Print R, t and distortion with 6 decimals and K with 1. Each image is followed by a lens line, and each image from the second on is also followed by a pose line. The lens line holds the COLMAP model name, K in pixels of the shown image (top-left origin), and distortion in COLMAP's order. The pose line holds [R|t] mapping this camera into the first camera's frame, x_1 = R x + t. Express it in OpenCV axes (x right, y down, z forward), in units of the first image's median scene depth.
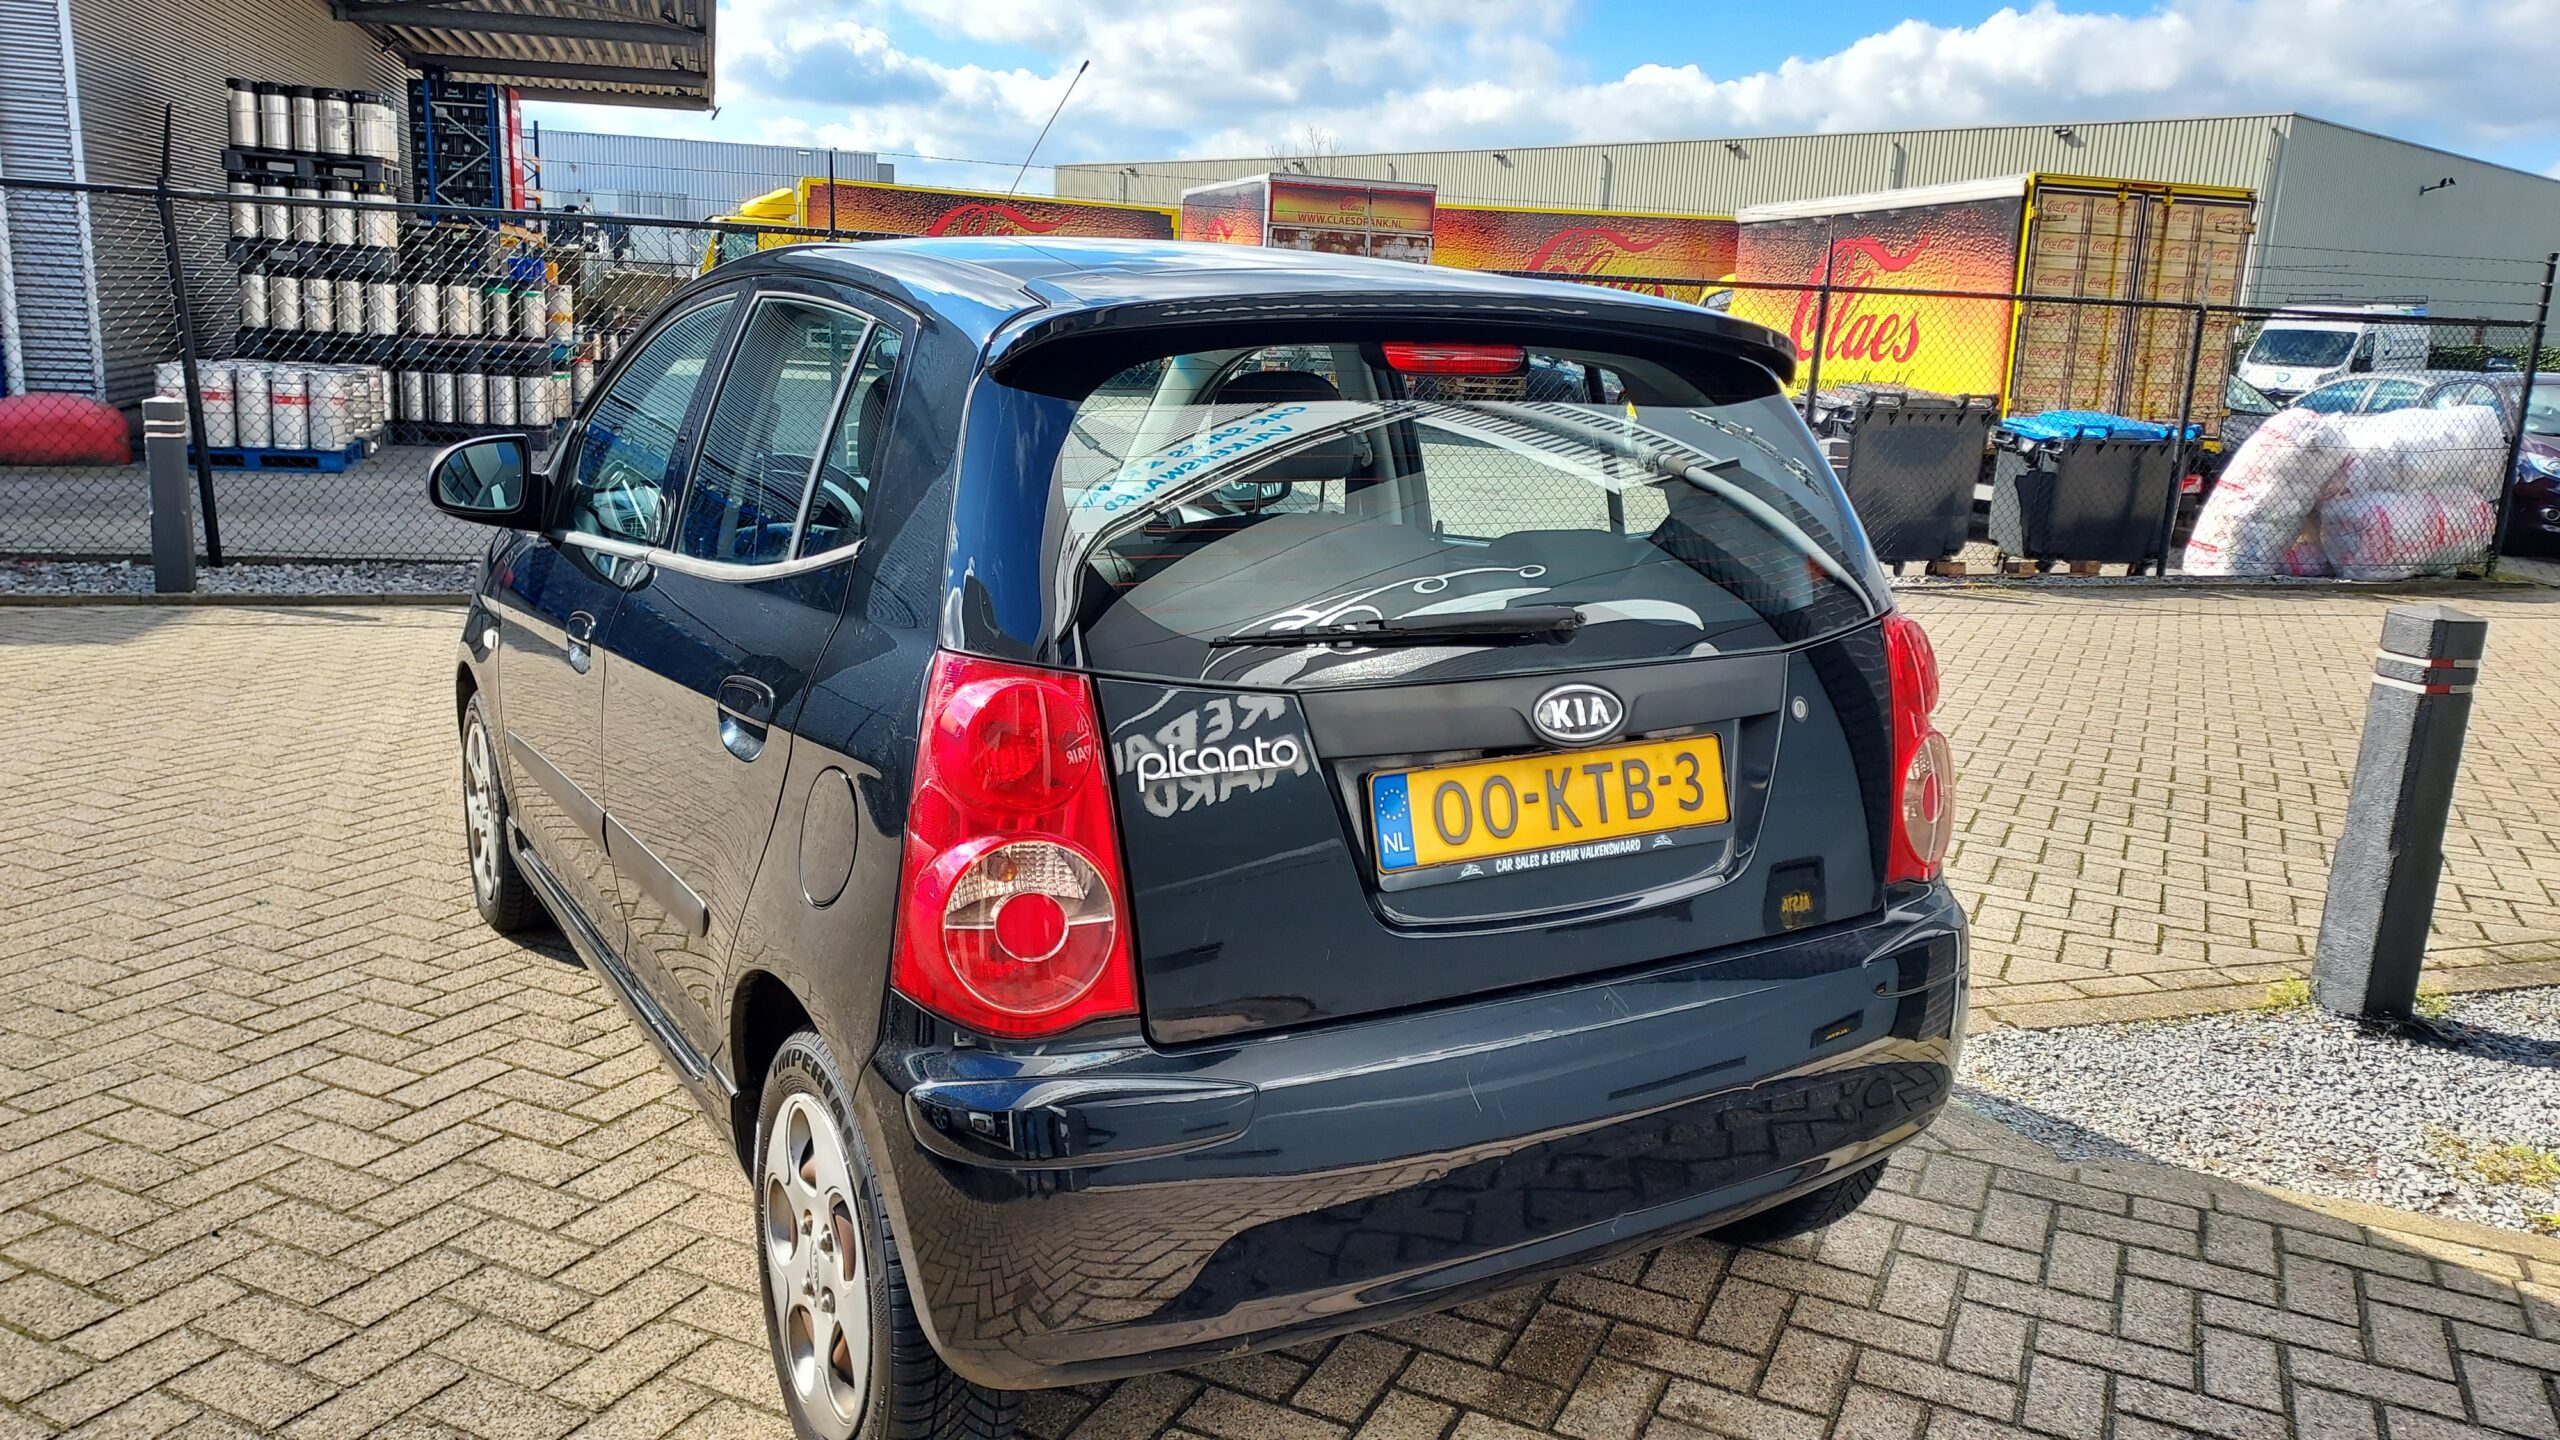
lens RADIAL K [[1848.0, 0, 1280.0], [0, 1848.0, 720.0], [0, 0, 1]] dist [0.027352, -0.002342]
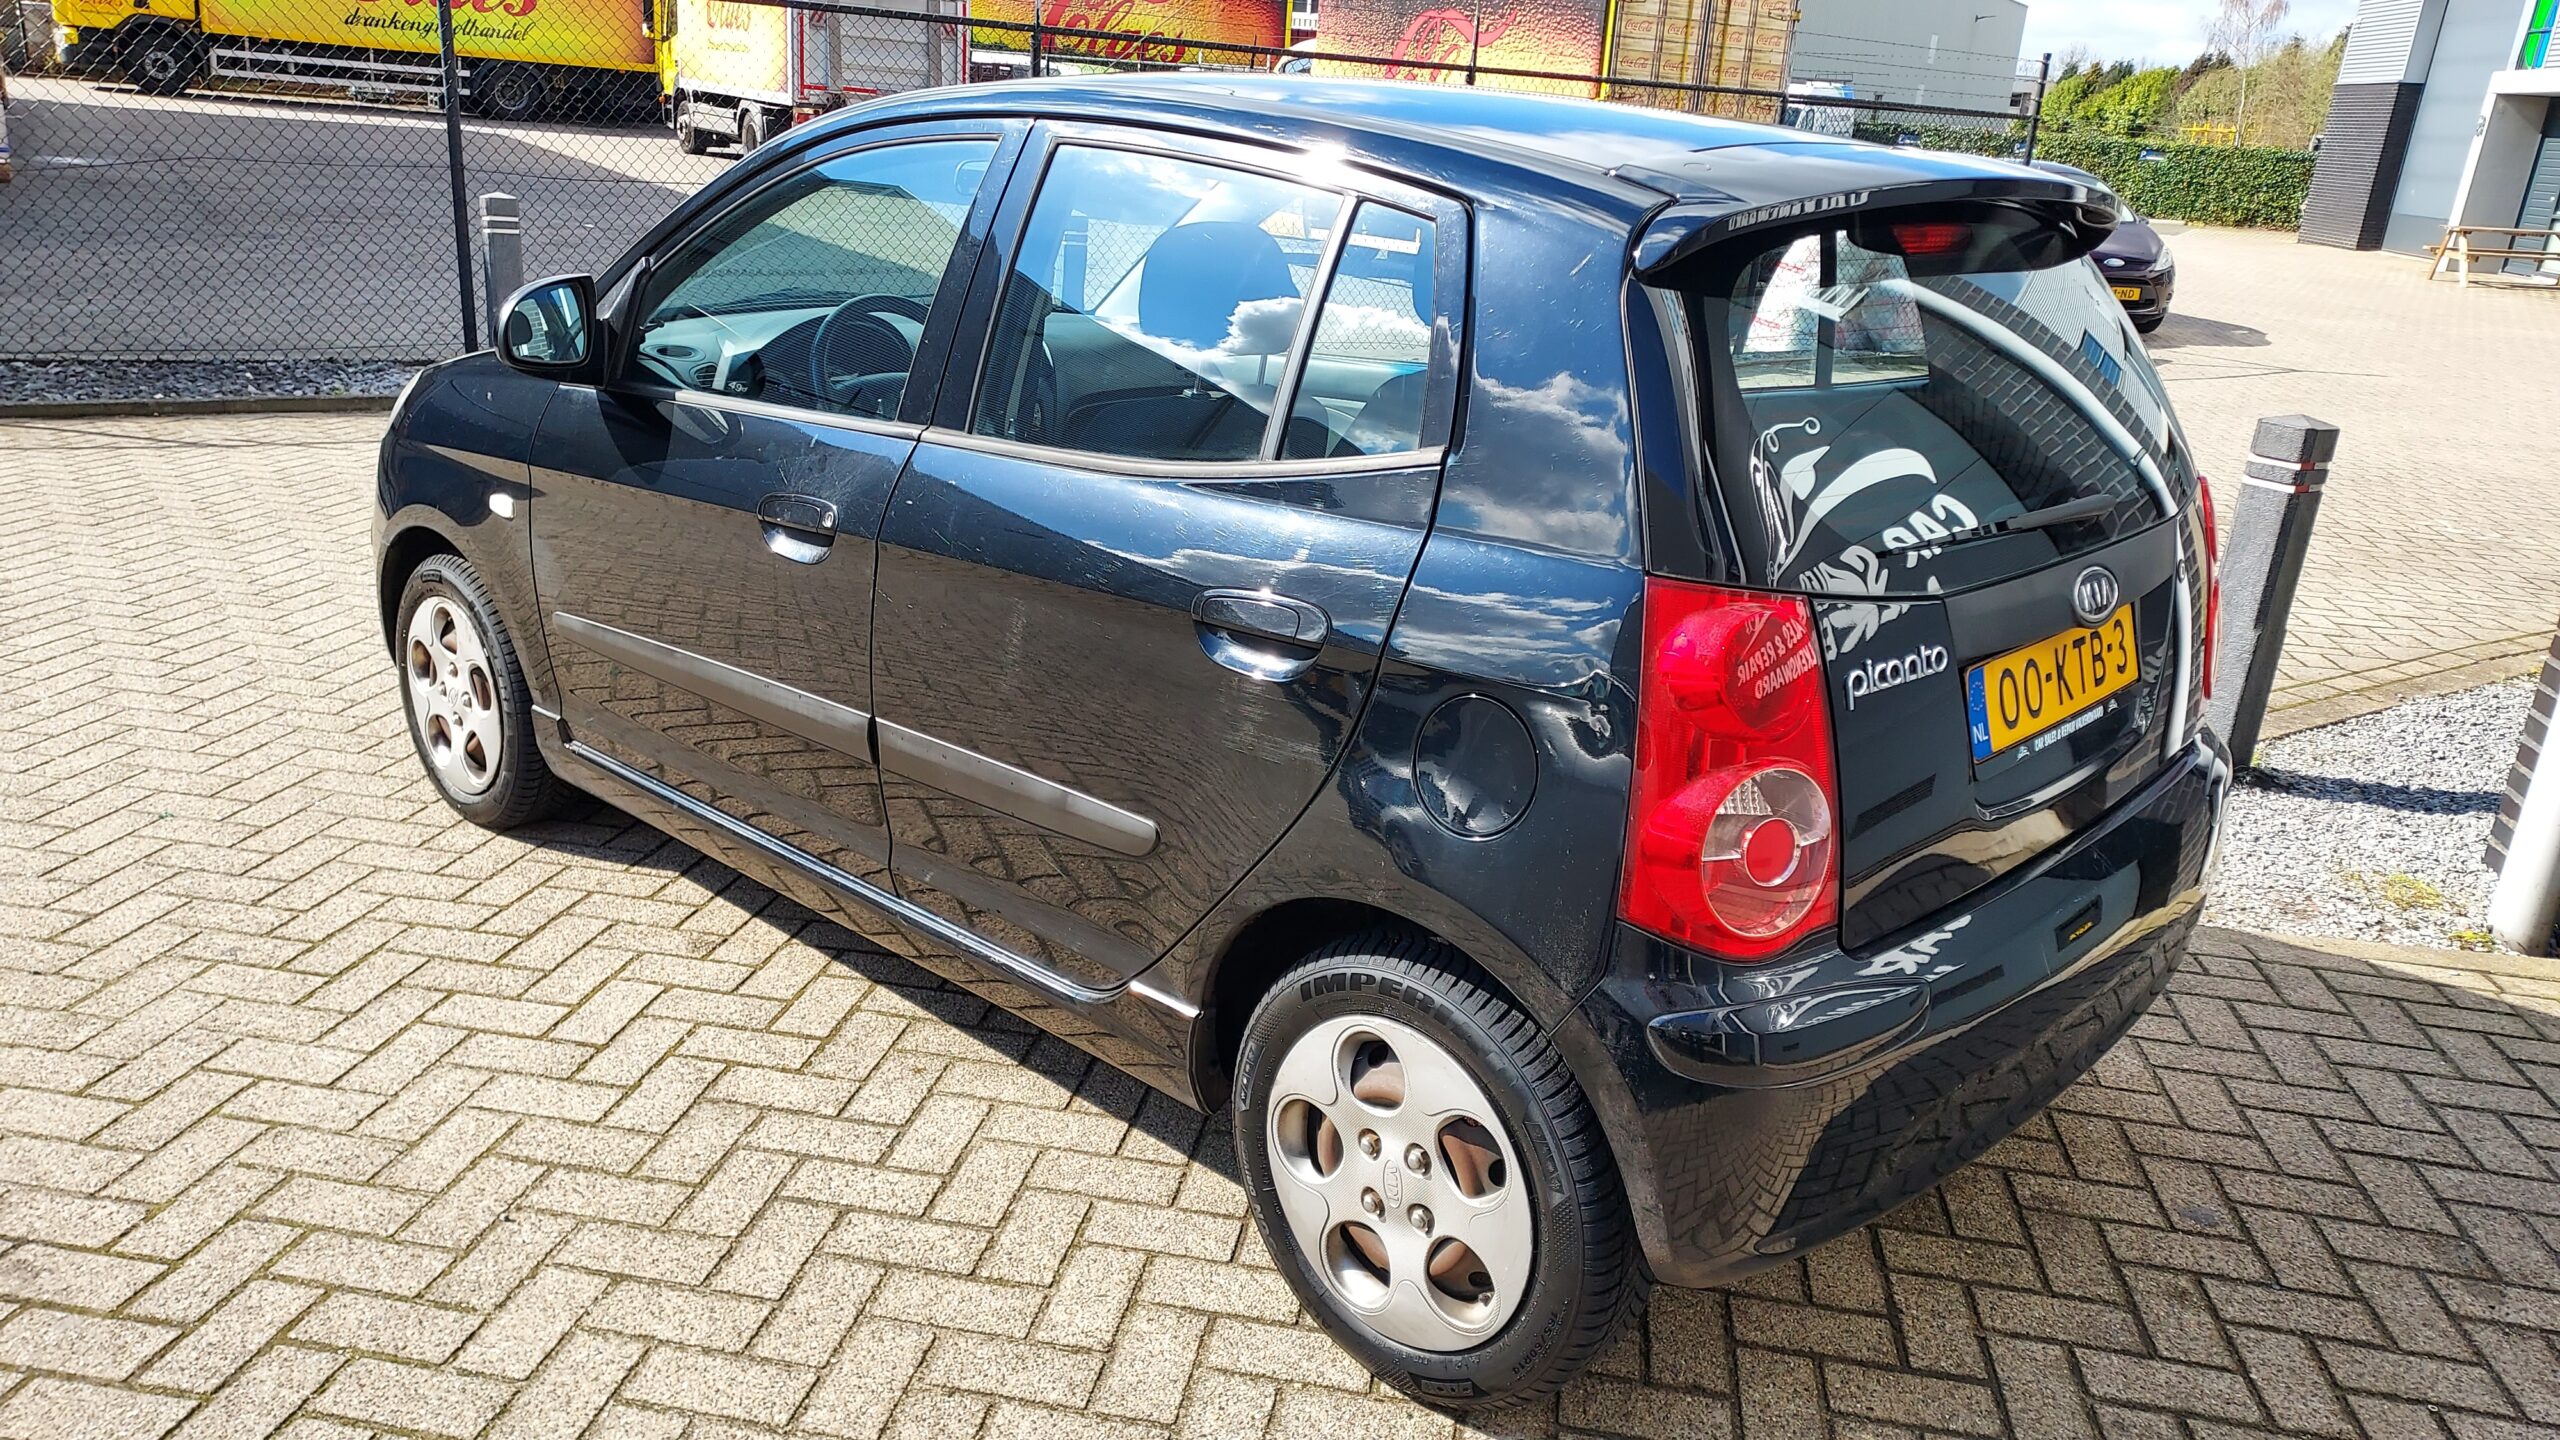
lens RADIAL K [[1814.8, 0, 1272.9], [0, 1814.8, 725.4], [0, 0, 1]] dist [0.095550, -0.118753]
pose [[0.961559, -0.066793, 0.266350, -0.345019], [0.031053, 0.990194, 0.136208, -0.052829], [-0.272835, -0.122701, 0.954204, 0.069983]]
